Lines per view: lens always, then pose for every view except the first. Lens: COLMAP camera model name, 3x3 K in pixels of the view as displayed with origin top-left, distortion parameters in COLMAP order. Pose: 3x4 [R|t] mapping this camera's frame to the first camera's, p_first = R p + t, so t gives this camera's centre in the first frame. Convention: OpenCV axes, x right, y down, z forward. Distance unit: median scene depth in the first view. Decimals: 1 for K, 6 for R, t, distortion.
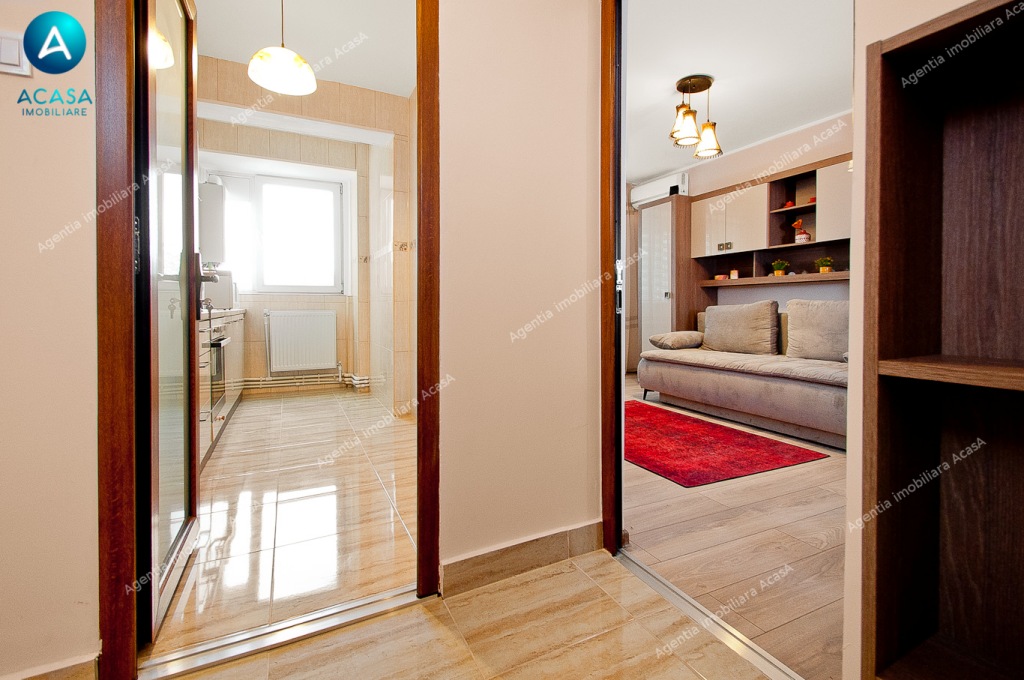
lens RADIAL K [[458.4, 0, 516.6], [0, 458.4, 317.6], [0, 0, 1]] dist [0.020397, 0.000040]
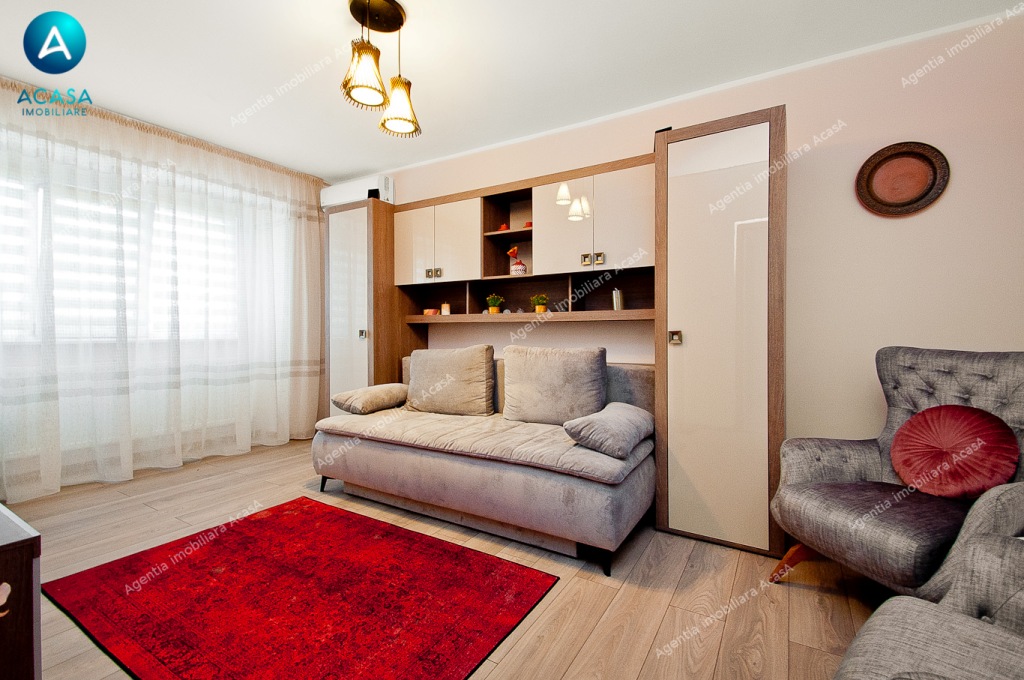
lens RADIAL K [[445.2, 0, 512.0], [0, 445.2, 340.0], [0, 0, 1]] dist [0.017784, -0.000097]
pose [[0.845135, -0.005081, 0.534528, 0.171919], [0.006539, 0.999978, -0.000834, -0.042595], [-0.534512, 0.004200, 0.845150, 0.313146]]
